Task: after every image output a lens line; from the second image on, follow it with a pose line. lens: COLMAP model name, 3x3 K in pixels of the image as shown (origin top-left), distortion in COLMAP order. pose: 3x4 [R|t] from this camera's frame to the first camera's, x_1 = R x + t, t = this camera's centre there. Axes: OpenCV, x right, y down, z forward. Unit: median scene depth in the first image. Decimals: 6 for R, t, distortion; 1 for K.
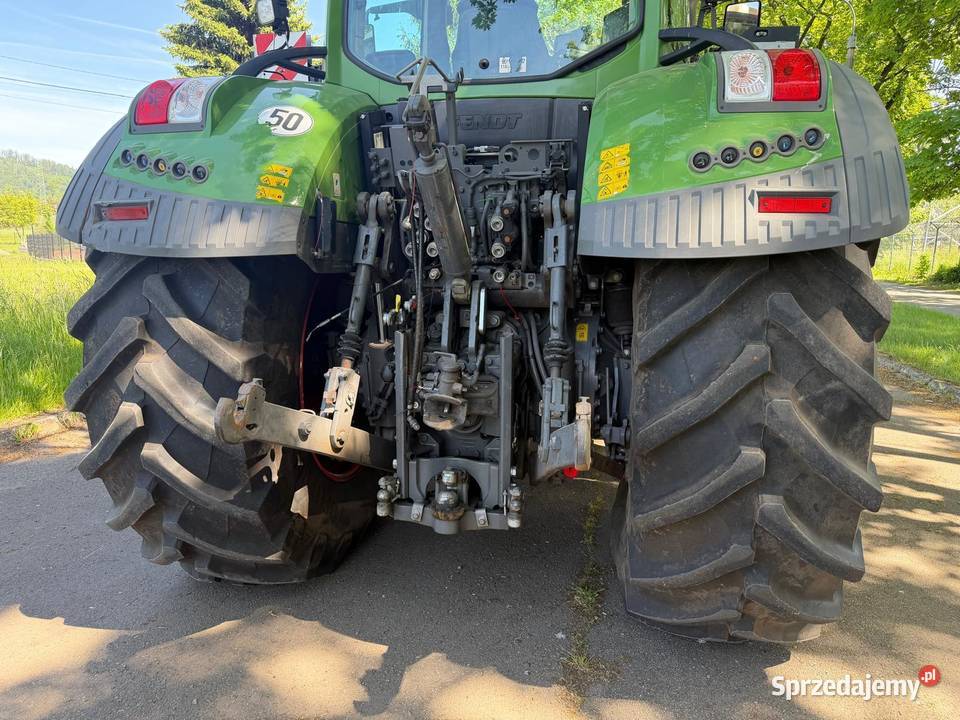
lens RADIAL K [[684.4, 0, 480.2], [0, 684.4, 359.0], [0, 0, 1]] dist [0.047106, -0.055501]
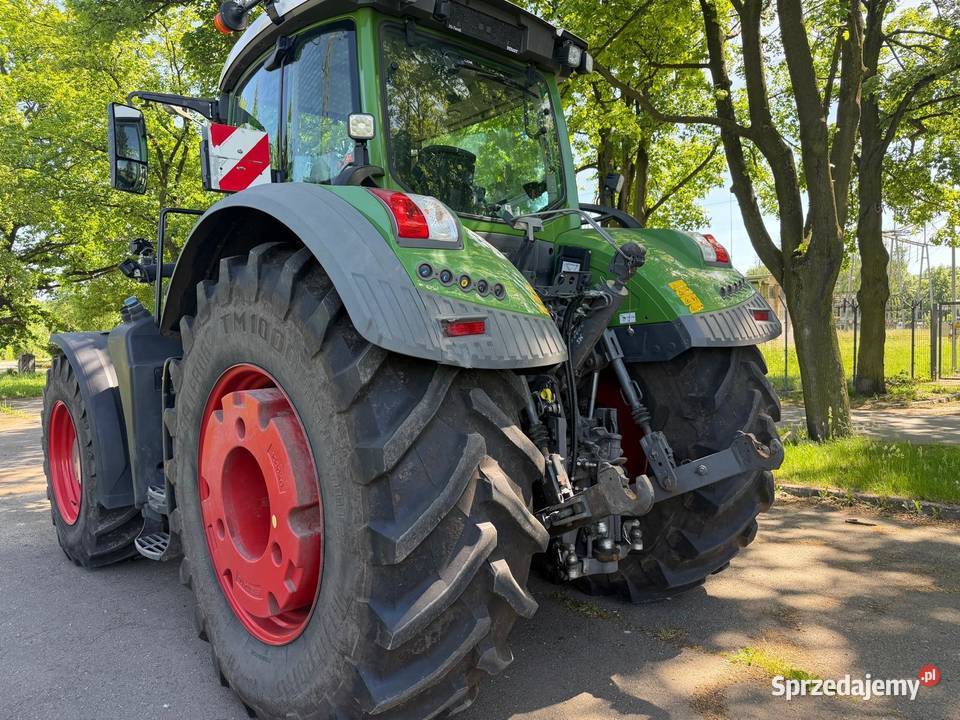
lens RADIAL K [[684.4, 0, 483.6], [0, 684.4, 363.1], [0, 0, 1]] dist [0.047106, -0.055501]
pose [[0.574759, -0.060966, 0.816049, -1.275939], [0.176811, 0.982917, -0.051099, -0.106434], [-0.798993, 0.173656, 0.575720, 0.421650]]
